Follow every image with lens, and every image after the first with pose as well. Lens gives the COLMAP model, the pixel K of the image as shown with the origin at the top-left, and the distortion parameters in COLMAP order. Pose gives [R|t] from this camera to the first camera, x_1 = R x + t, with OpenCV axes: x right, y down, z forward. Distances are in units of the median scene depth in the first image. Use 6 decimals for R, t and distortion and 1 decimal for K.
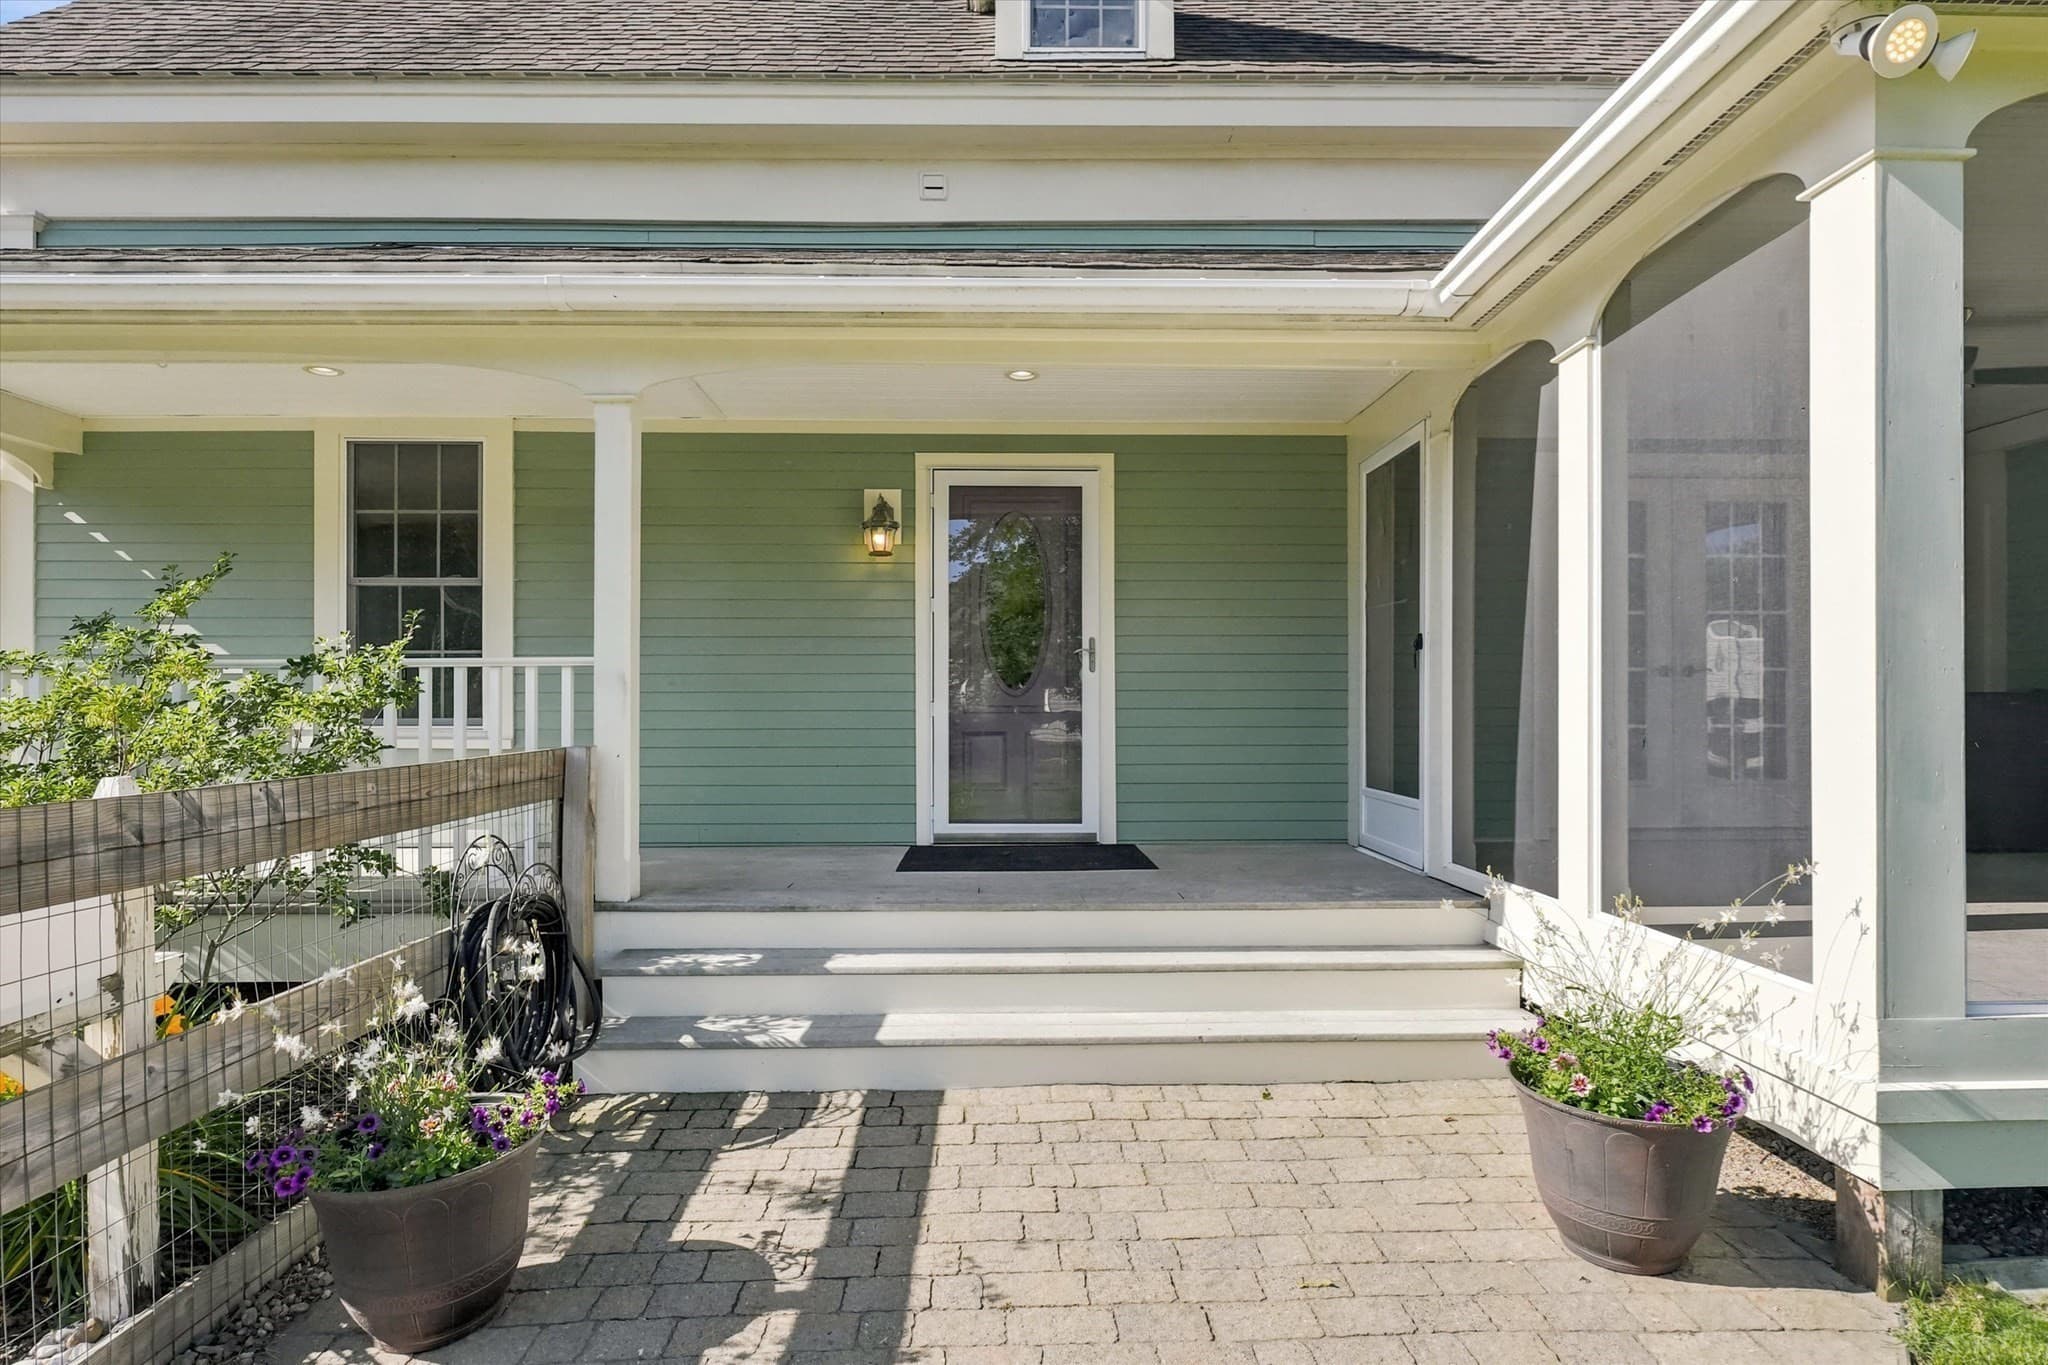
lens RADIAL K [[1084.8, 0, 1024.0], [0, 1084.8, 682.5], [0, 0, 1]] dist [0.000974, 0.000456]
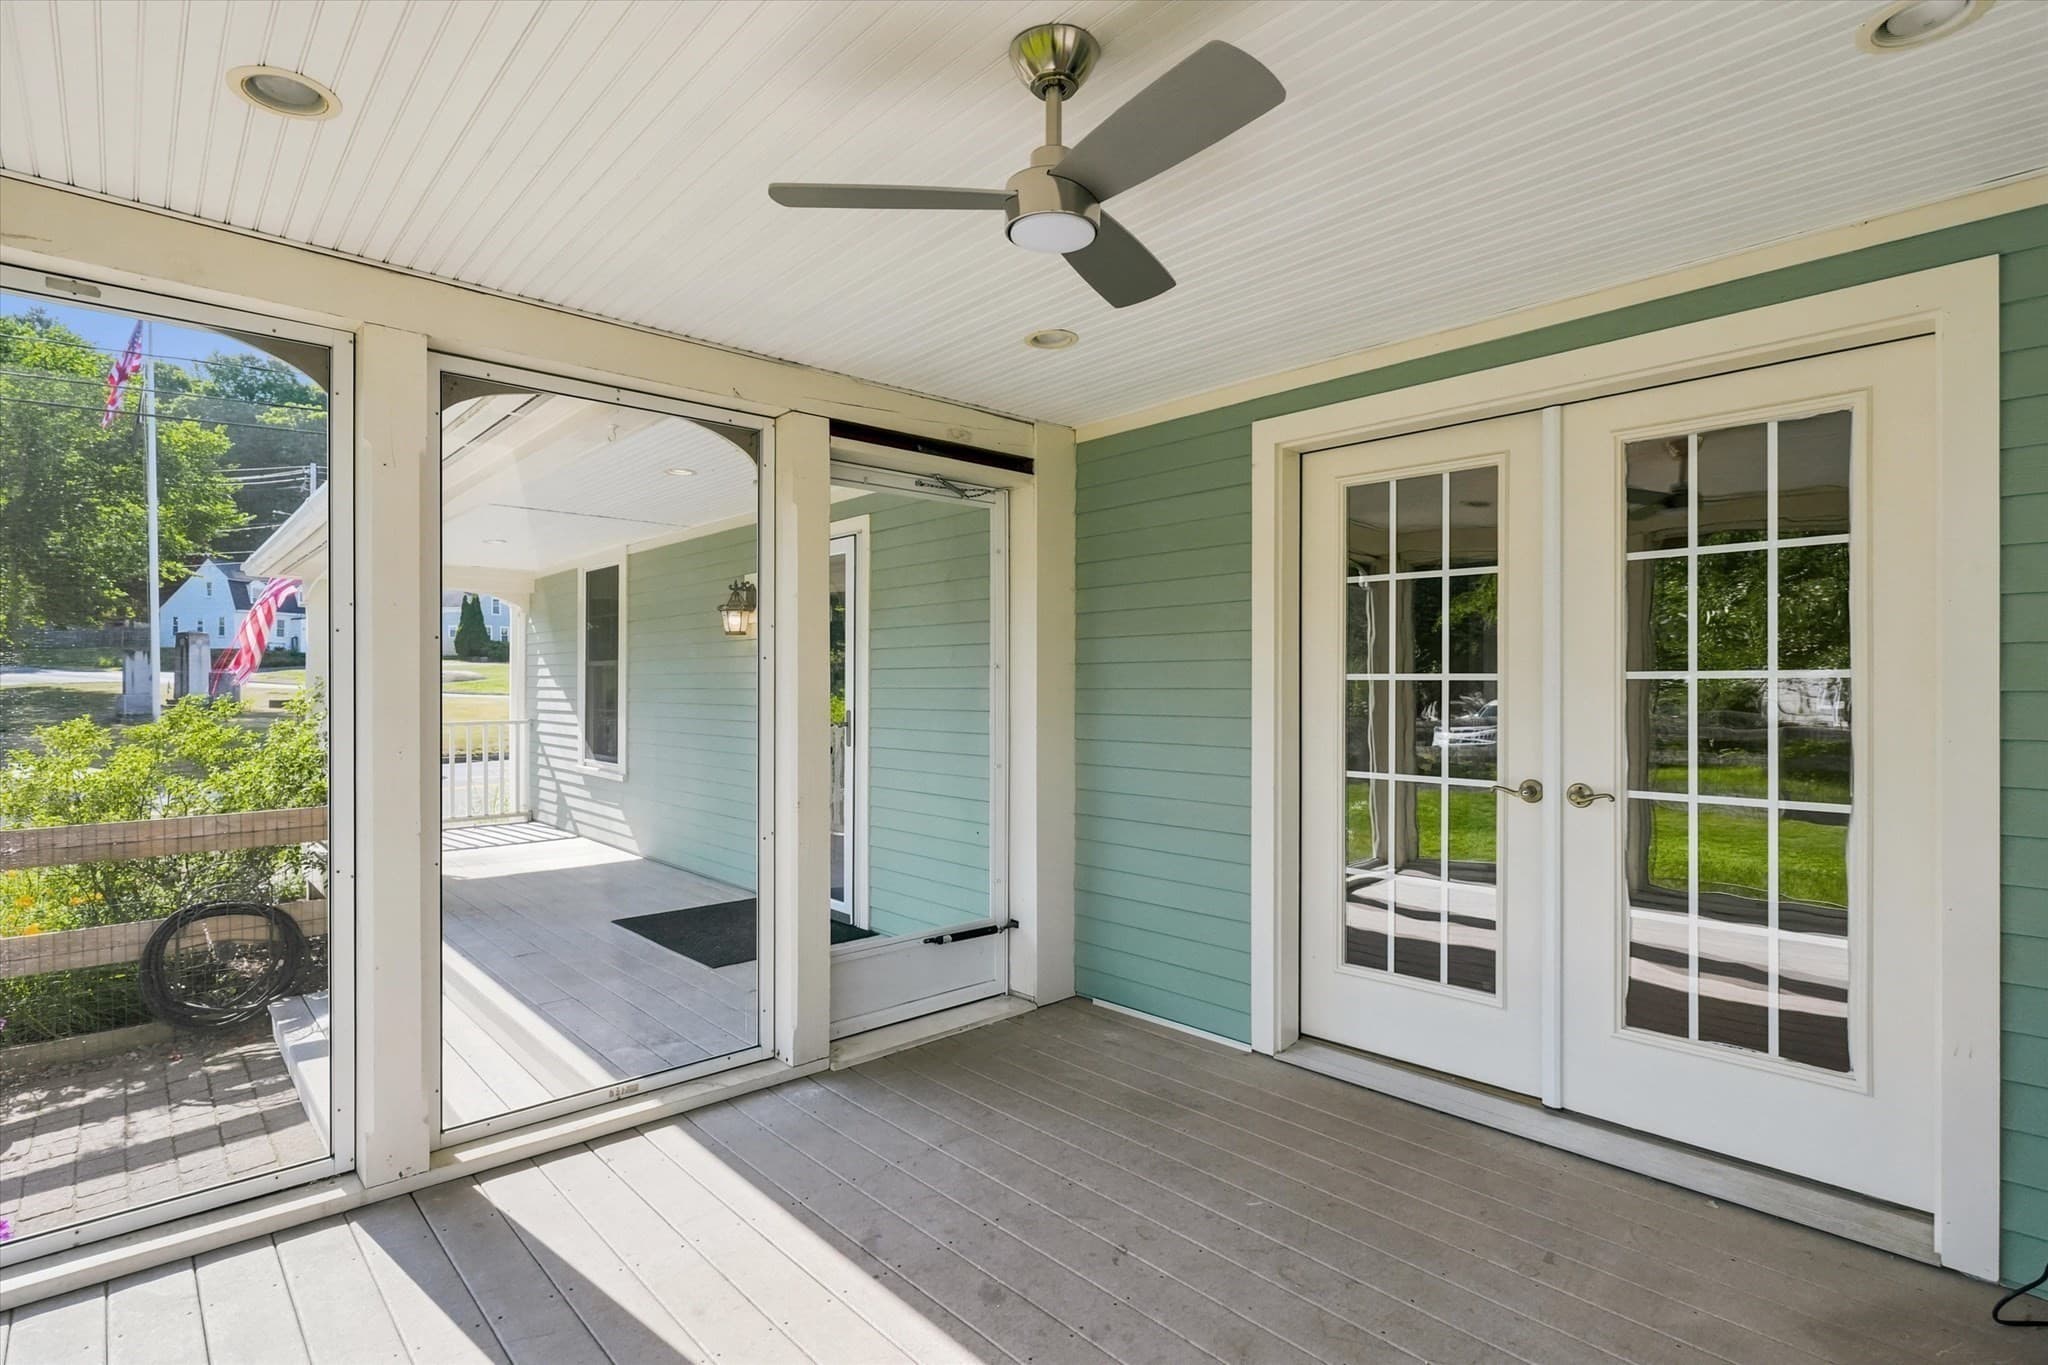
lens RADIAL K [[985.1, 0, 1024.0], [0, 985.1, 682.5], [0, 0, 1]] dist [0.000797, 0.000030]
pose [[0.661712, 0.001135, -0.749757, 1.369010], [0.013436, 0.999820, 0.013372, -0.128503], [0.749638, -0.018922, 0.661578, 0.909587]]
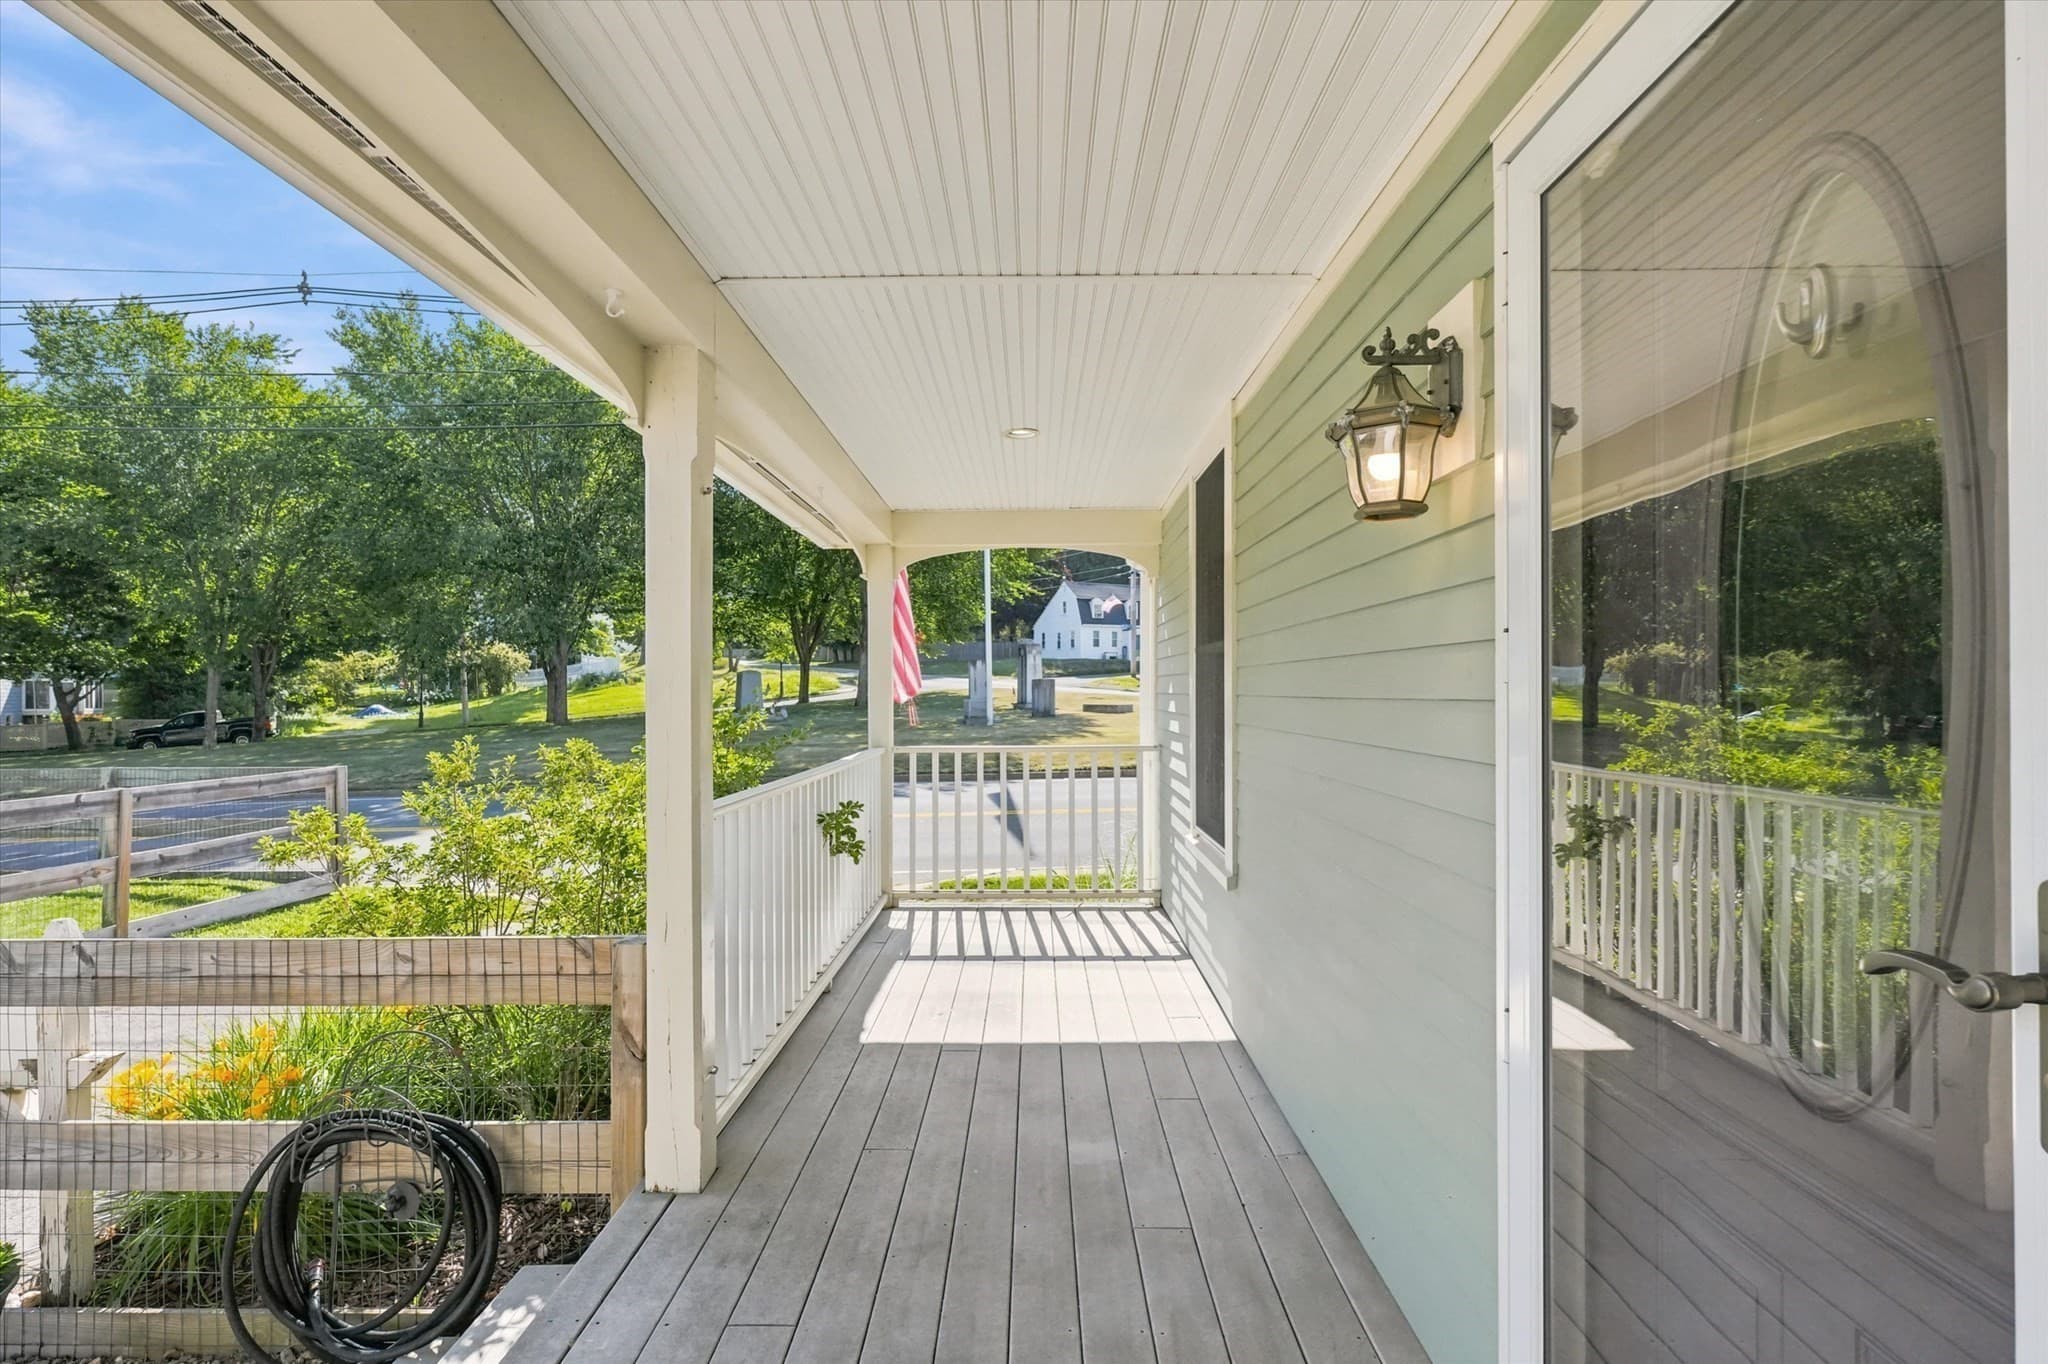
lens RADIAL K [[1084.8, 0, 1024.0], [0, 1084.8, 682.0], [0, 0, 1]] dist [0.000974, 0.000456]
pose [[-0.017534, -0.004827, -0.999835, 0.325774], [0.023534, 0.999709, -0.005239, -0.111946], [0.999569, -0.023622, -0.017415, 1.480307]]
